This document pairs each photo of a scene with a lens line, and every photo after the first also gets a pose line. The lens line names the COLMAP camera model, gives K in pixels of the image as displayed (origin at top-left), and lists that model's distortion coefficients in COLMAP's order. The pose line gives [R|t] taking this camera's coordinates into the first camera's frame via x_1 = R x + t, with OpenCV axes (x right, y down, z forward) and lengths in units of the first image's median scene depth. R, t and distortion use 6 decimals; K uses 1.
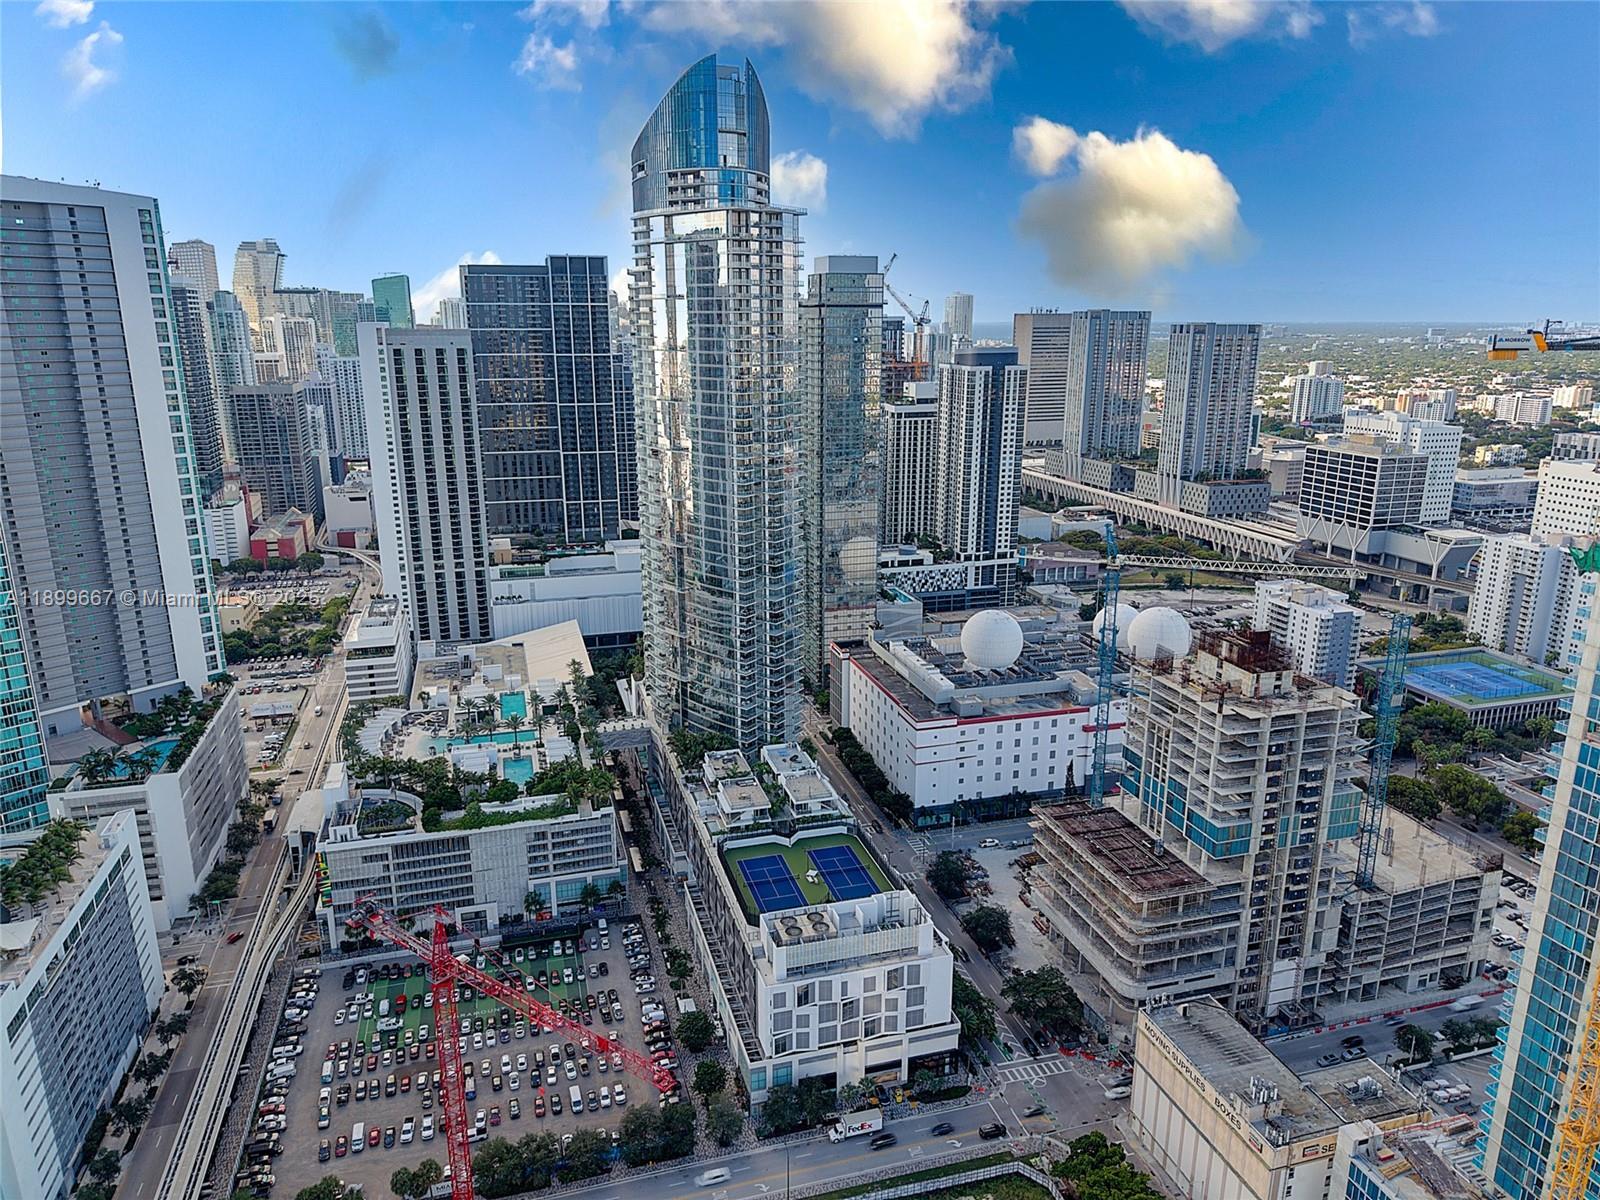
lens RADIAL K [[1054.8, 0, 794.6], [0, 1054.8, 592.9], [0, 0, 1]] dist [0.074788, -0.101183]
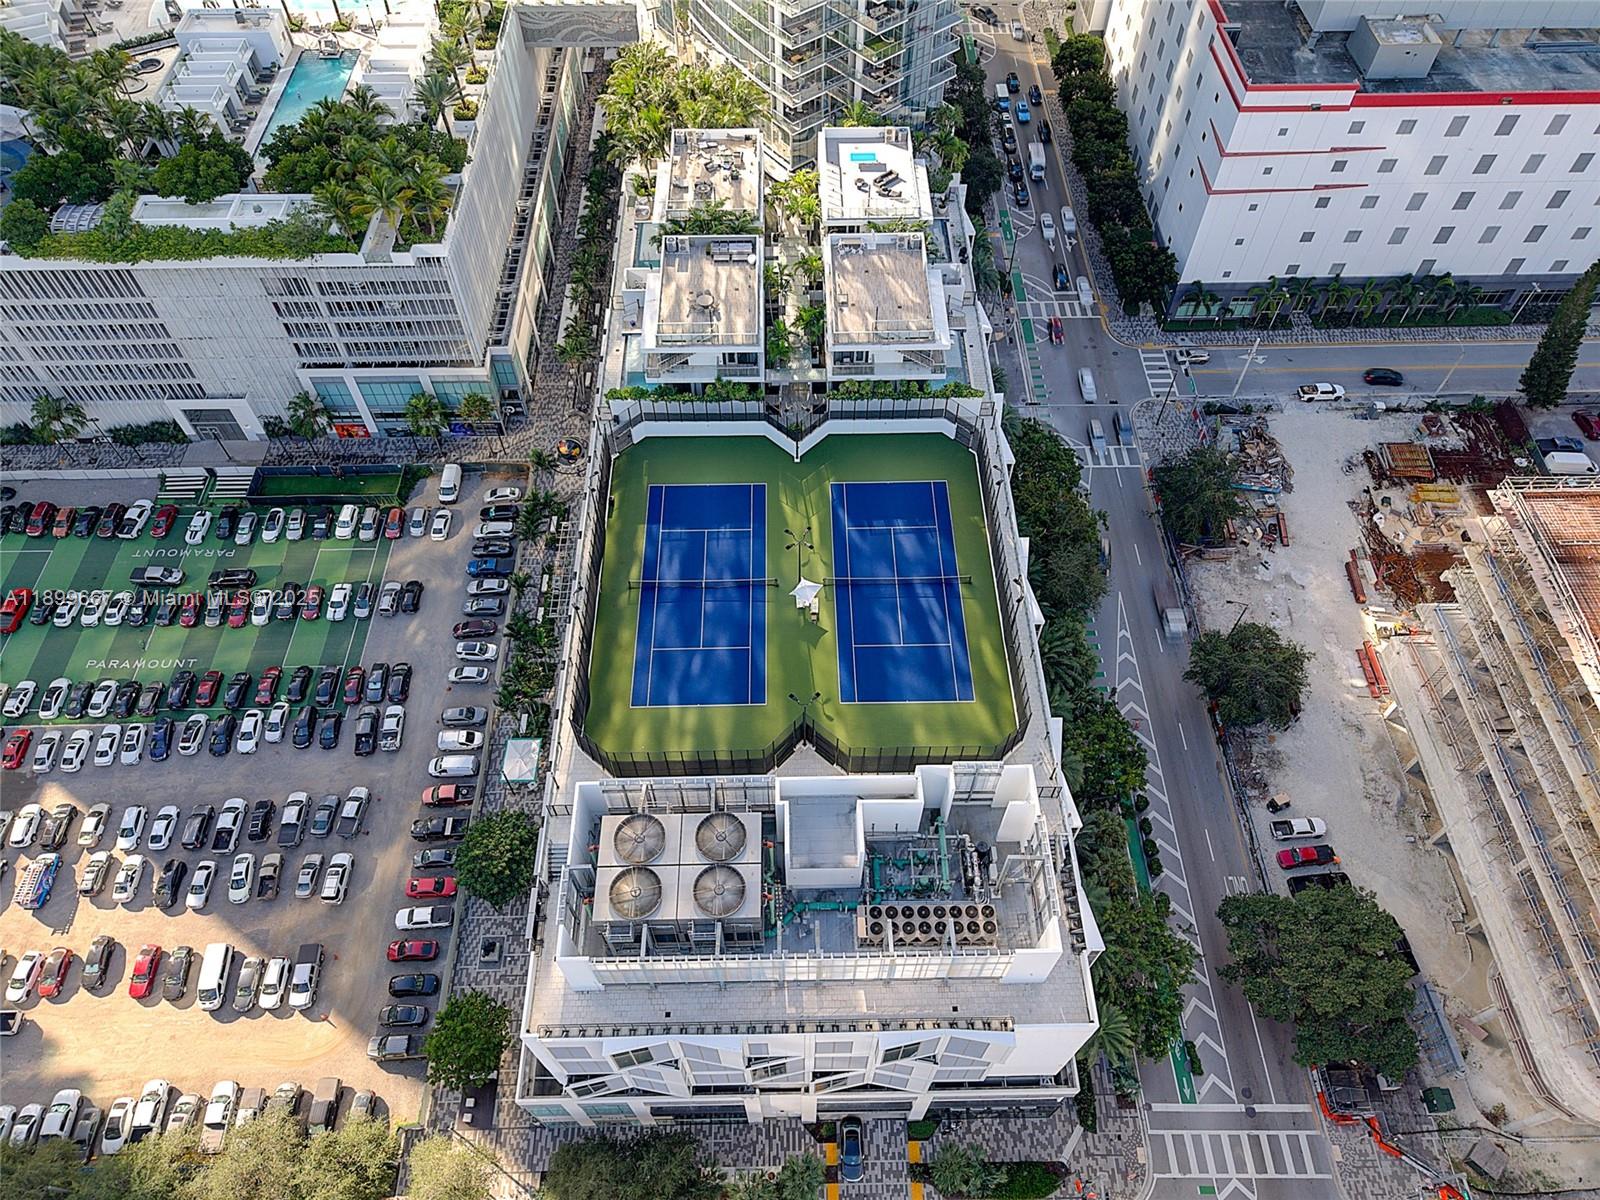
lens RADIAL K [[1072.2, 0, 801.1], [0, 1072.2, 604.2], [0, 0, 1]] dist [0.006021, -0.003312]
pose [[0.967195, 0.210035, -0.142896, 0.051072], [-0.066747, 0.752852, 0.654796, 0.015575], [0.245110, -0.623778, 0.742174, 0.530797]]
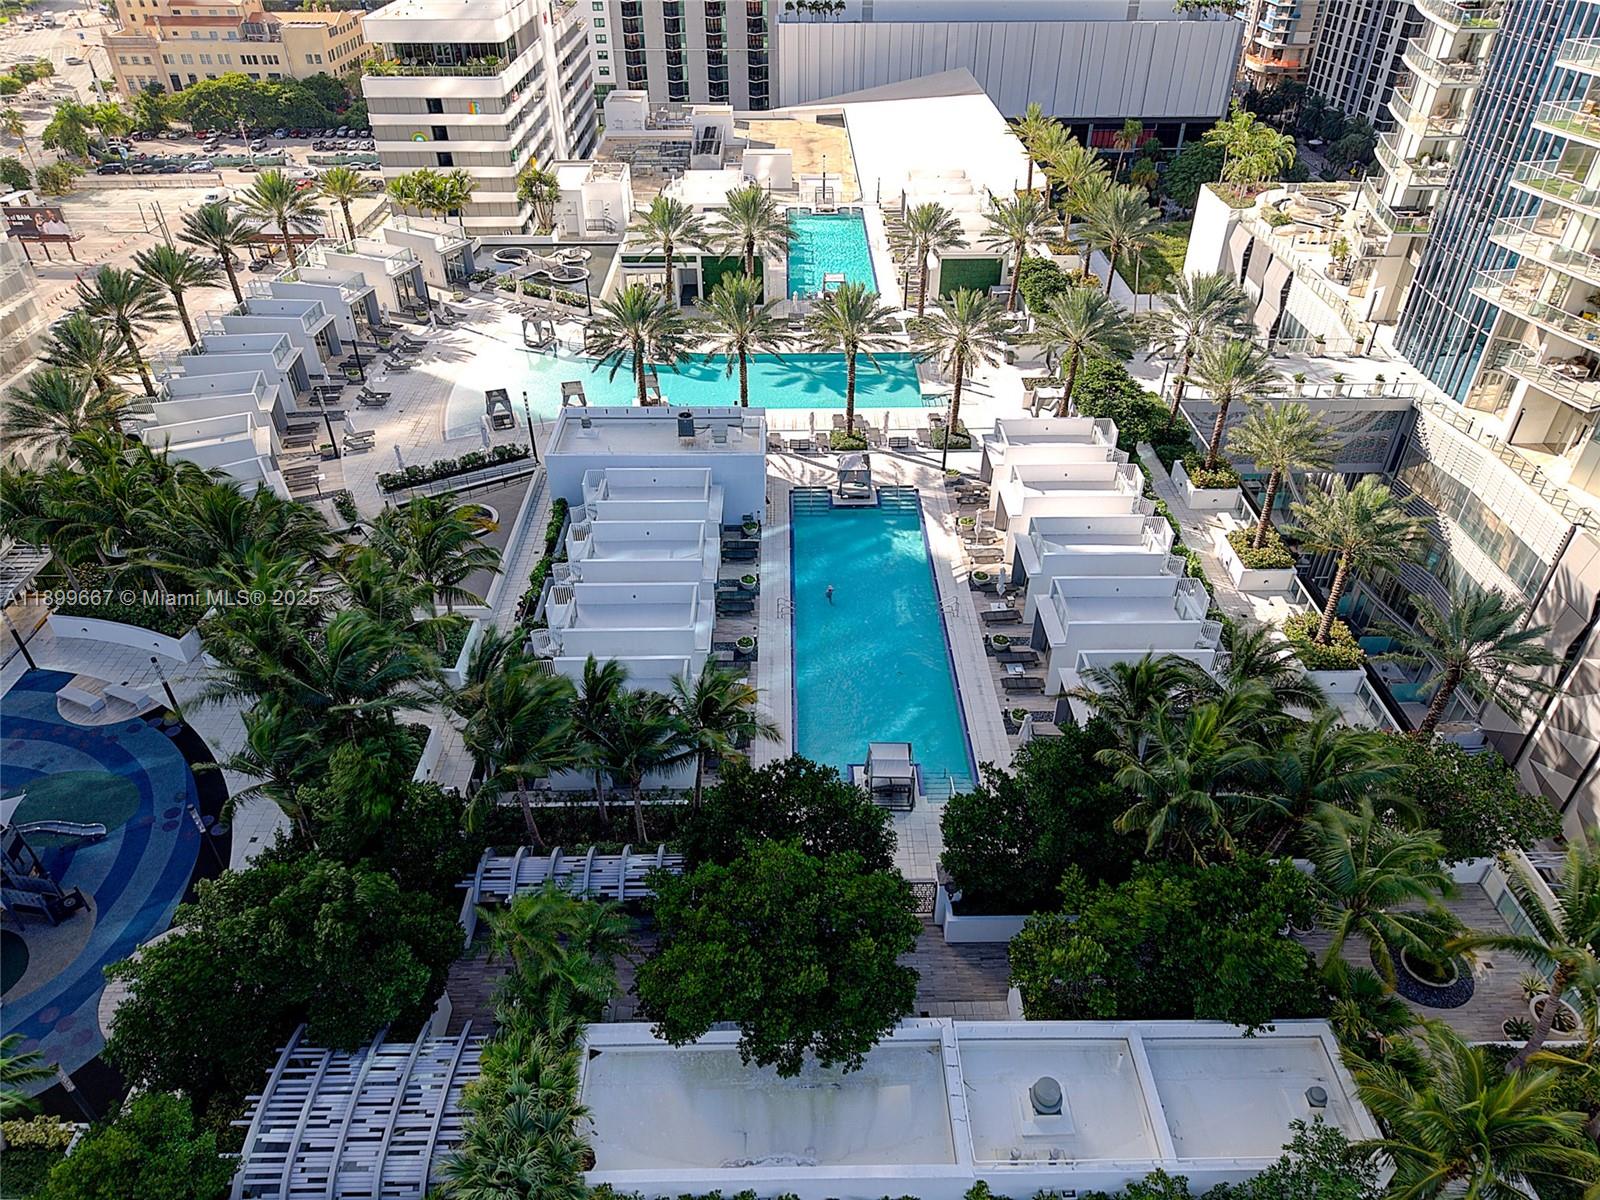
lens RADIAL K [[1092.0, 0, 800.0], [0, 1092.0, 600.0], [0, 0, 1]] dist [0.010193, -0.001025]
pose [[0.964852, 0.154572, -0.212529, -0.213620], [-0.066211, 0.925621, 0.372615, 0.091363], [0.254318, -0.345446, 0.903321, 0.762299]]
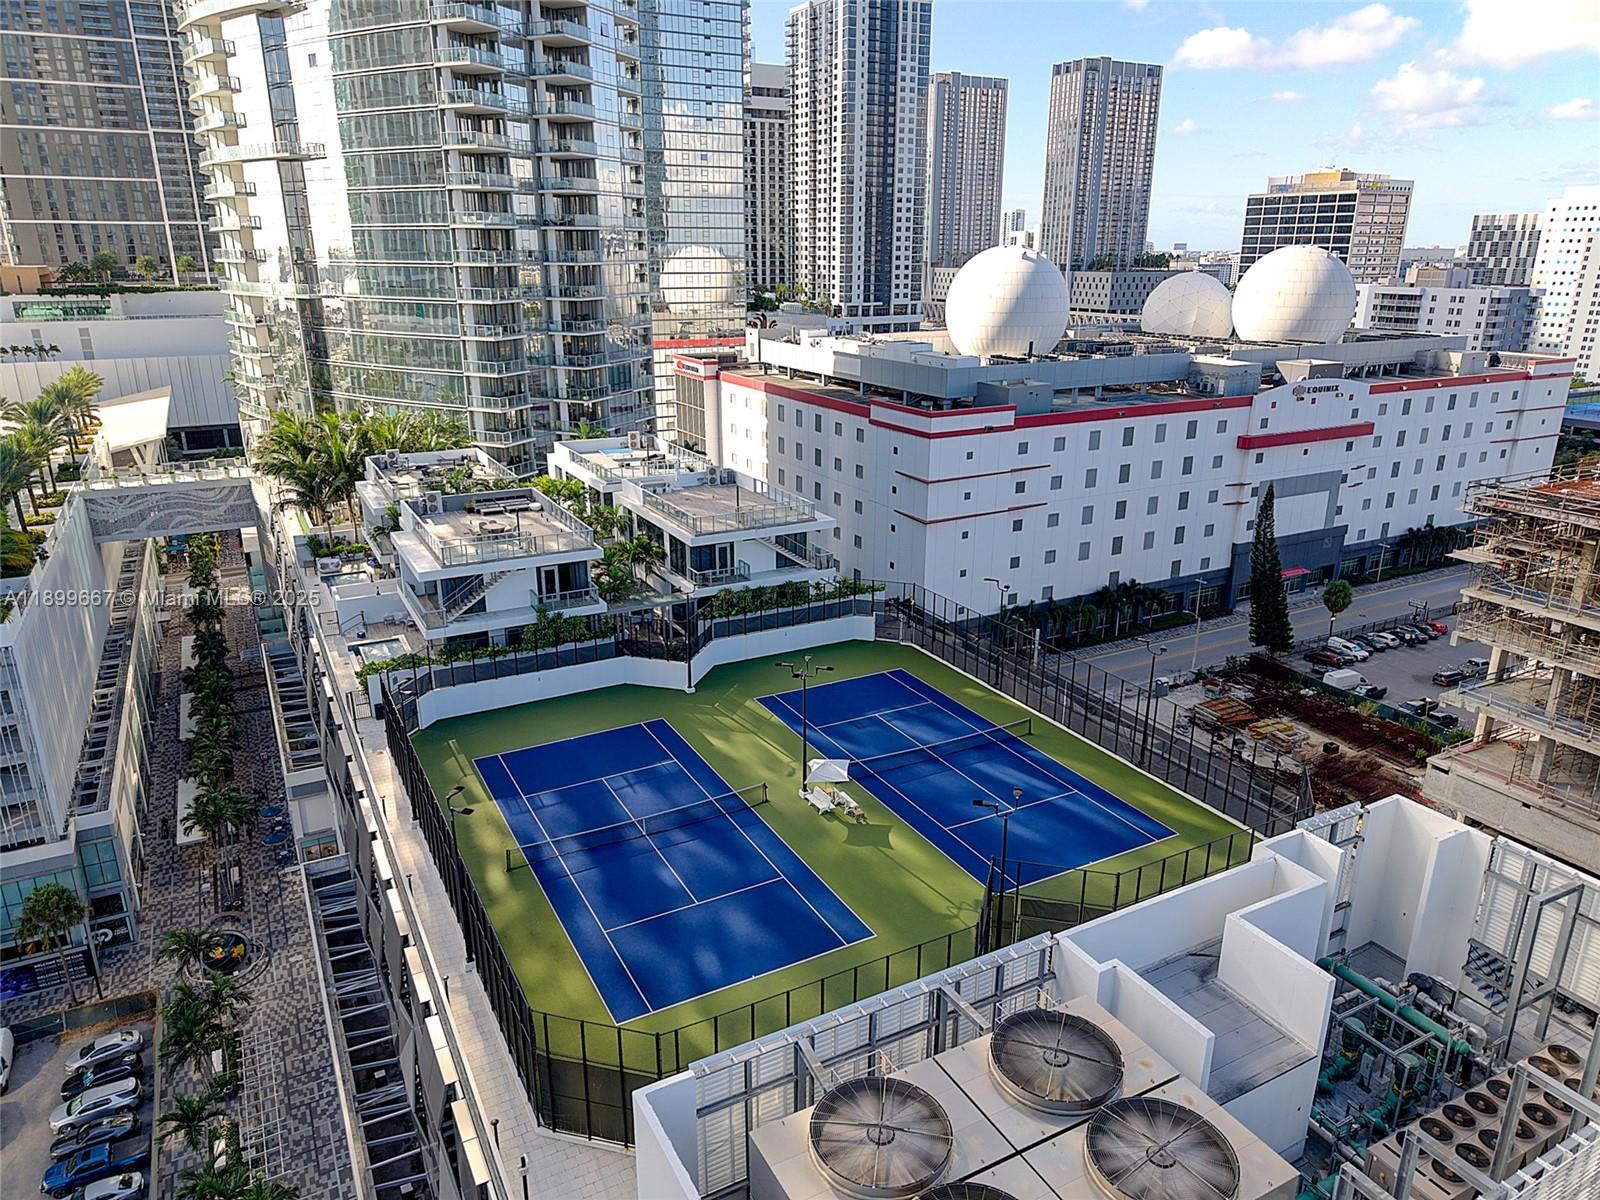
lens RADIAL K [[1072.2, 0, 801.1], [0, 1072.2, 604.2], [0, 0, 1]] dist [0.006021, -0.003312]
pose [[0.976682, -0.064562, 0.204753, -0.023709], [0.049534, 0.995746, 0.077695, 0.157306], [-0.208898, -0.065741, 0.975725, 0.585217]]
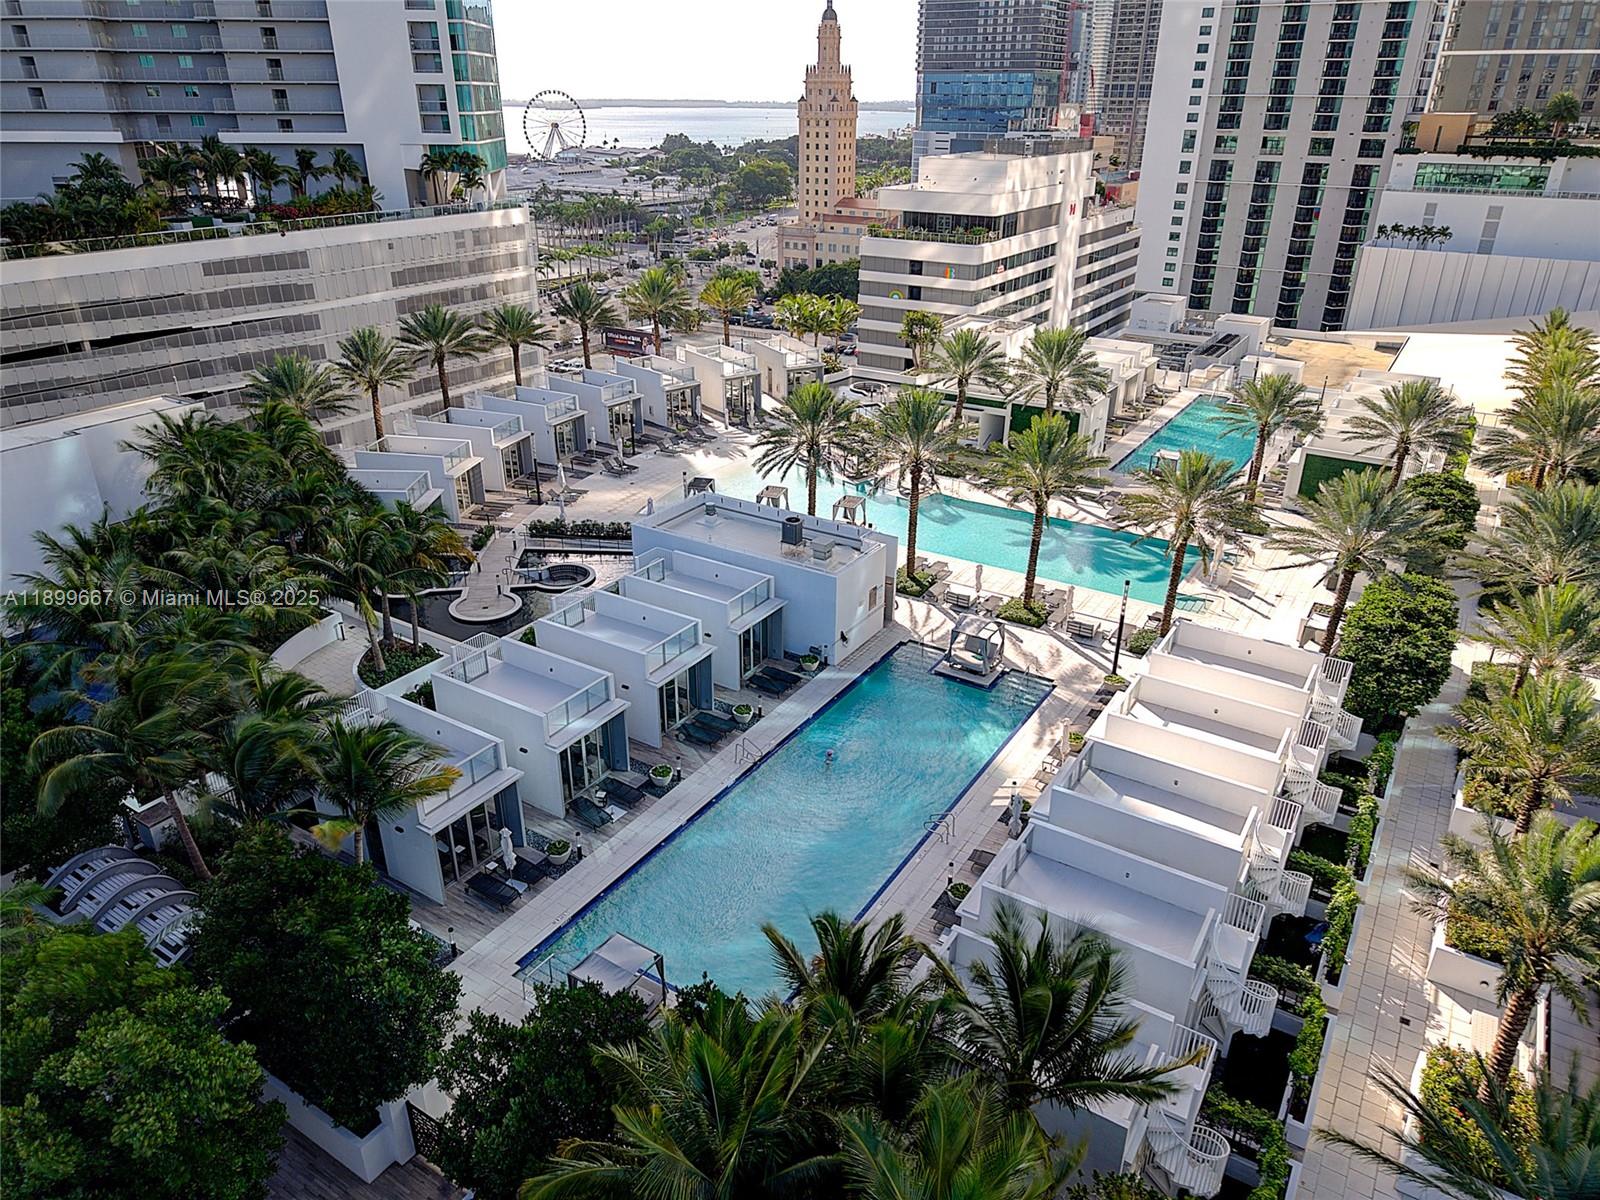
lens RADIAL K [[1092.0, 0, 800.0], [0, 1092.0, 600.0], [0, 0, 1]] dist [0.010193, -0.001025]
pose [[0.667134, 0.320551, -0.672442, -0.163013], [-0.193087, 0.946241, 0.259508, 0.102959], [0.719478, -0.043287, 0.693164, 0.829991]]
